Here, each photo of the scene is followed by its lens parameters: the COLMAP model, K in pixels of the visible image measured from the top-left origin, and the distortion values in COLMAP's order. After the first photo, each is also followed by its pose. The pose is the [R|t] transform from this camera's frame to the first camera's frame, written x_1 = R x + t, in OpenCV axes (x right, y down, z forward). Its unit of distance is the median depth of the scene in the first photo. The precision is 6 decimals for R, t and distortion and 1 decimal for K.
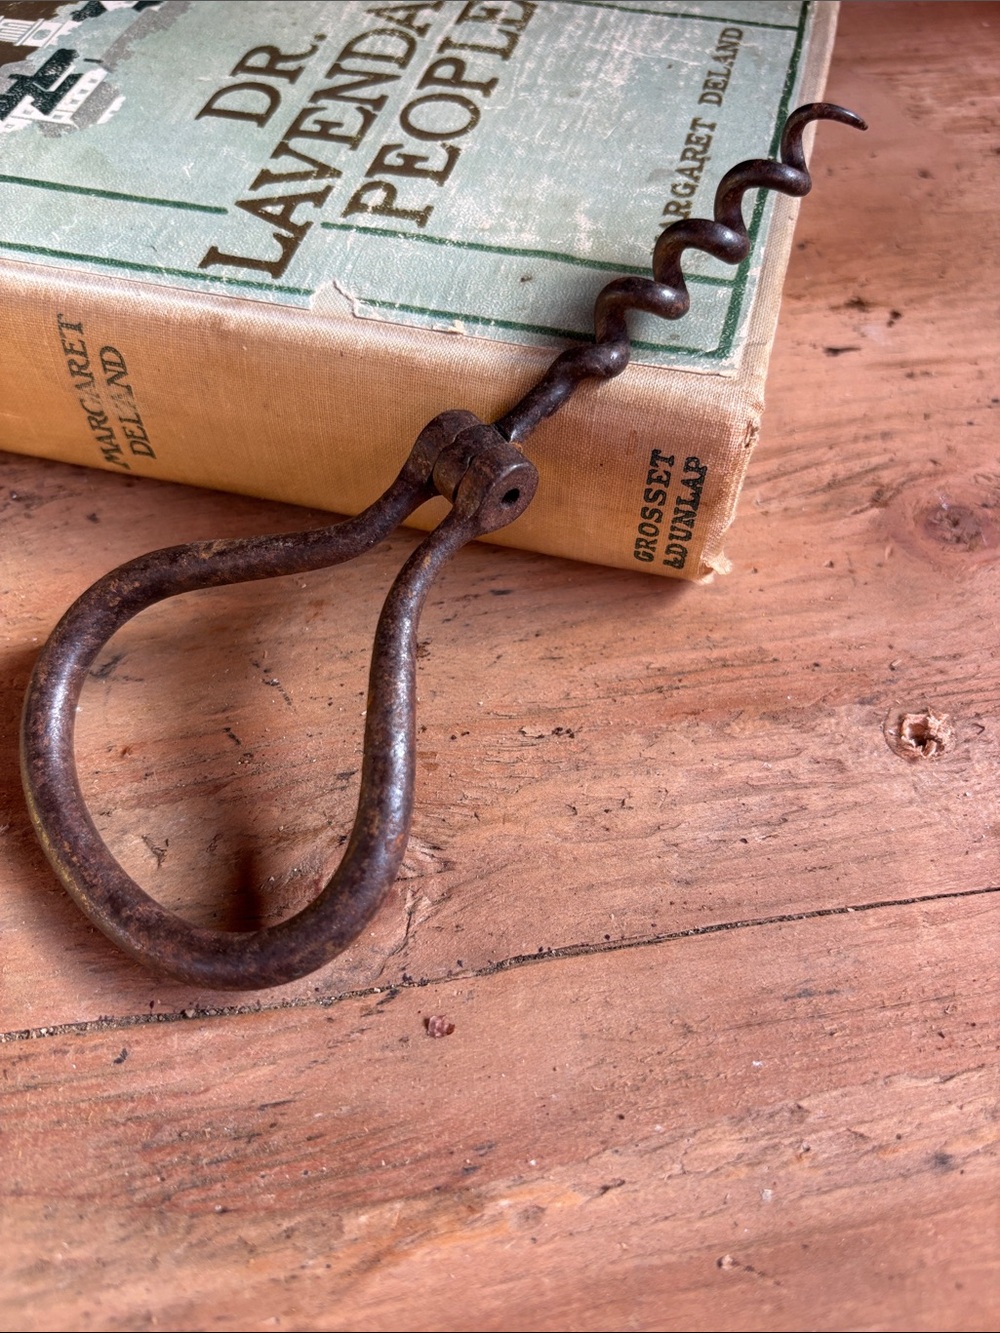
lens RADIAL K [[1127.8, 0, 531.8], [0, 1127.8, 686.8], [0, 0, 1]] dist [0.033335, -0.072092]
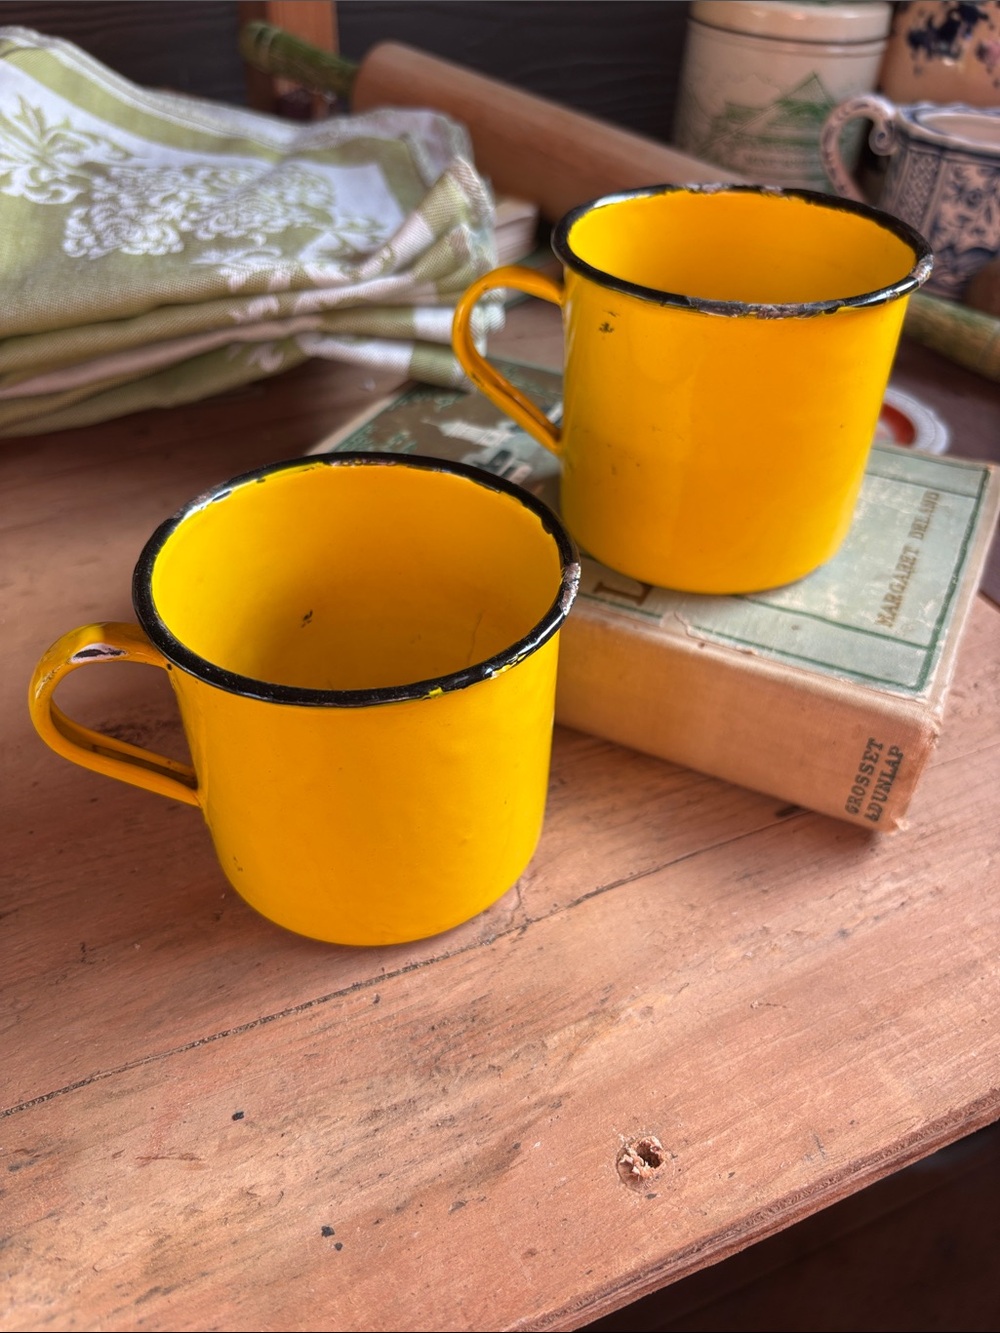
lens RADIAL K [[1123.3, 0, 519.3], [0, 1123.3, 666.9], [0, 0, 1]] dist [-0.107627, 0.230529]
pose [[0.978810, 0.147029, -0.142526, -0.141872], [-0.182250, 0.942842, -0.278986, 0.188492], [0.093360, 0.299050, 0.949659, -0.477042]]
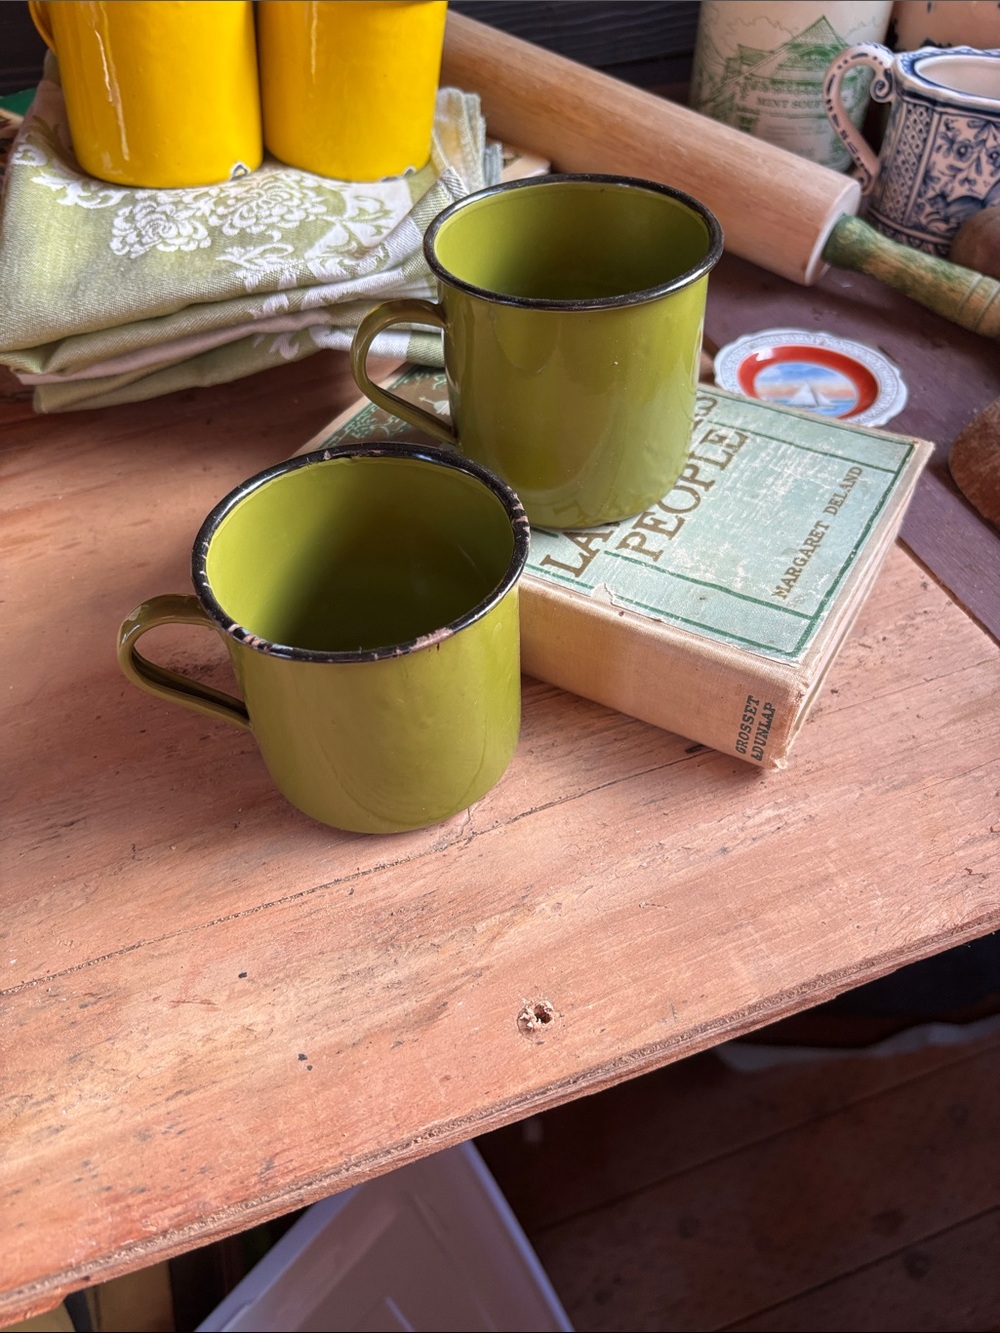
lens RADIAL K [[1103.5, 0, 513.2], [0, 1103.5, 688.4], [0, 0, 1]] dist [0.005212, -0.006820]
pose [[0.962039, 0.174734, -0.209638, 0.096033], [-0.206974, 0.967820, -0.143133, 0.113780], [0.177881, 0.181089, 0.967246, -0.775201]]
